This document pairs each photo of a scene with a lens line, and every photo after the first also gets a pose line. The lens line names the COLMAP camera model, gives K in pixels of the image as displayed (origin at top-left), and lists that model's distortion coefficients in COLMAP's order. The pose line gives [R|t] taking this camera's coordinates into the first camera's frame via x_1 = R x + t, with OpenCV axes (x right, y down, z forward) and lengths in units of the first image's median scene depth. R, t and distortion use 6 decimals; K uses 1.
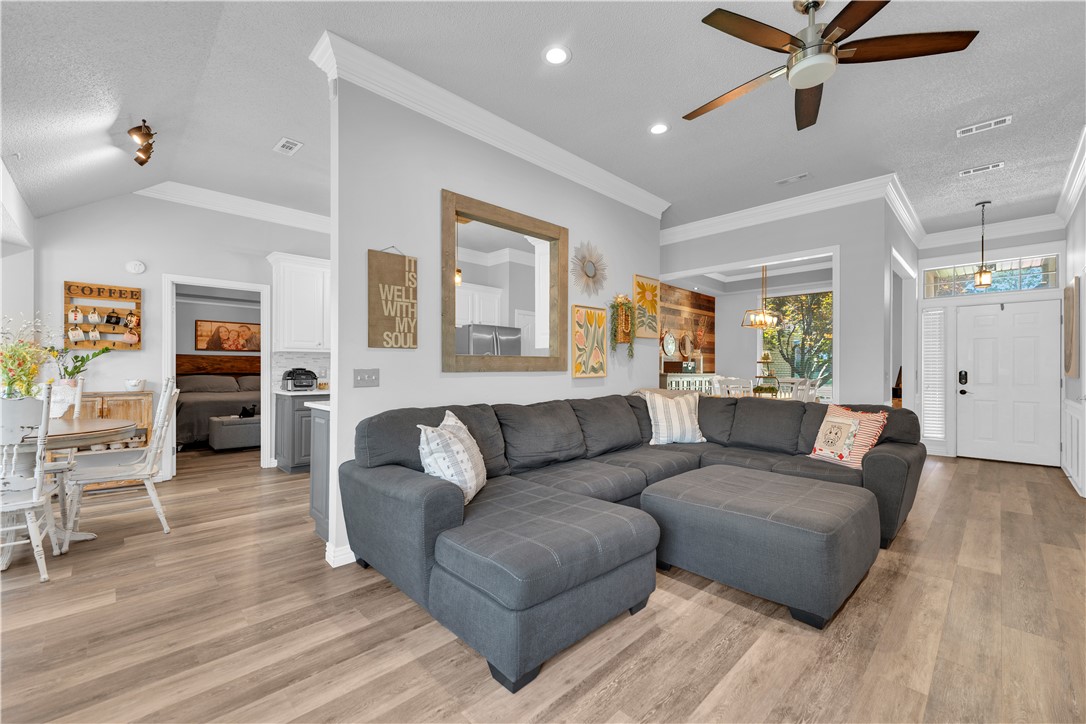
lens RADIAL K [[443.0, 0, 542.6], [0, 443.0, 371.0], [0, 0, 1]] dist [0.001907, 0.000318]
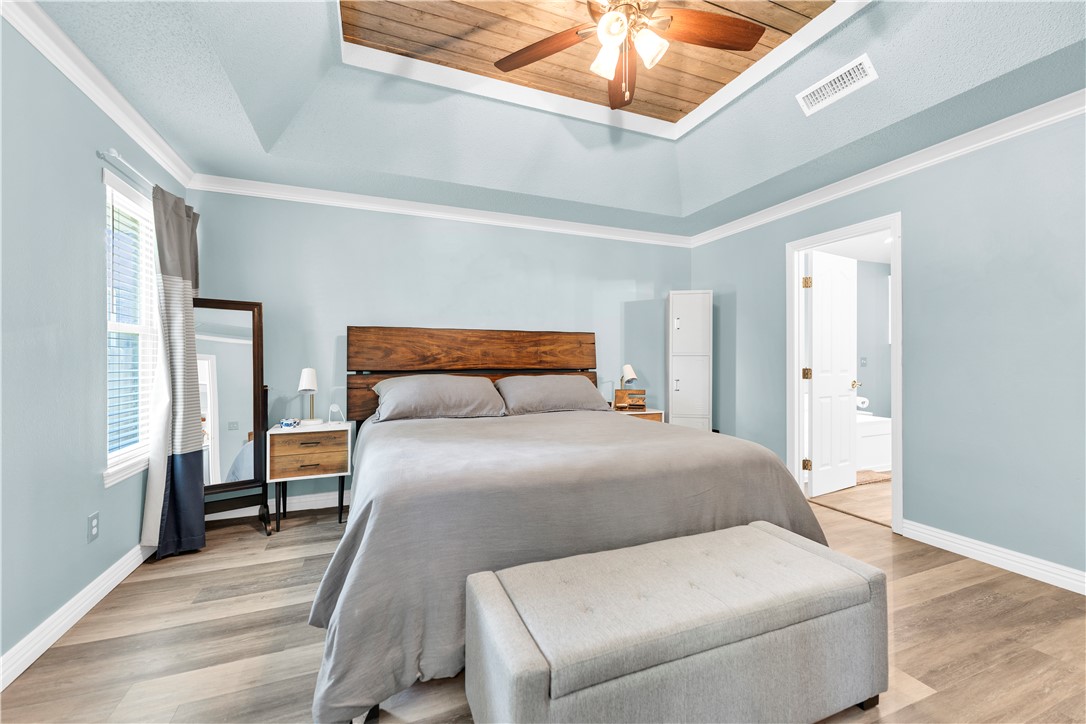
lens RADIAL K [[443.0, 0, 540.4], [0, 443.0, 360.4], [0, 0, 1]] dist [0.001907, 0.000318]
pose [[0.921104, -0.000899, -0.389315, -0.633416], [0.000853, 1.000000, -0.000291, -0.004616], [0.389315, -0.000064, 0.921105, 0.815078]]
